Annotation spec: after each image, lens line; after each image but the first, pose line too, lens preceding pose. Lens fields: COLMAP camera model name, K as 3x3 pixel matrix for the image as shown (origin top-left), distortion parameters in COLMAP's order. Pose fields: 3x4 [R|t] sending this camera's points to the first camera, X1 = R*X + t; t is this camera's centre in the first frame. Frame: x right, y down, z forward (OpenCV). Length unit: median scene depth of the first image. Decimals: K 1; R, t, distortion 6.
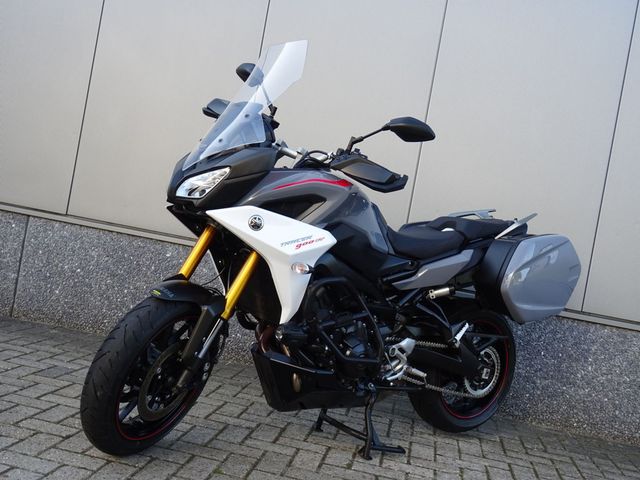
lens RADIAL K [[712.7, 0, 320.3], [0, 712.7, 241.3], [0, 0, 1]] dist [-0.014910, 0.000000]
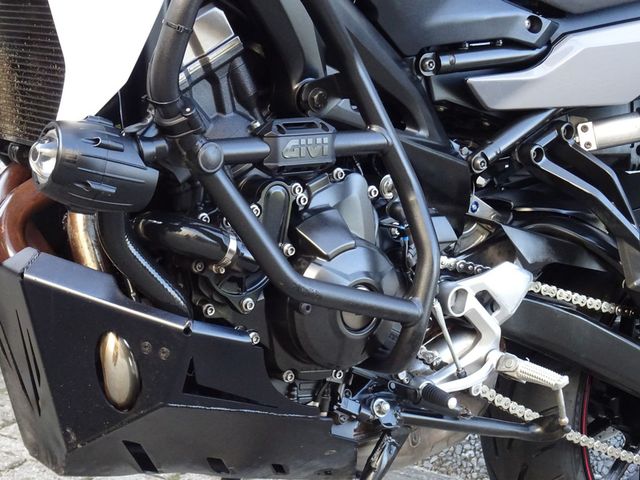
lens RADIAL K [[1282.1, 0, 319.6], [0, 1282.1, 239.1], [0, 0, 1]] dist [-0.087969, 0.000000]
pose [[0.997936, 0.052788, 0.036563, 0.021693], [-0.053058, 0.998571, 0.006446, 0.131203], [-0.036170, -0.008373, 0.999311, 0.468557]]
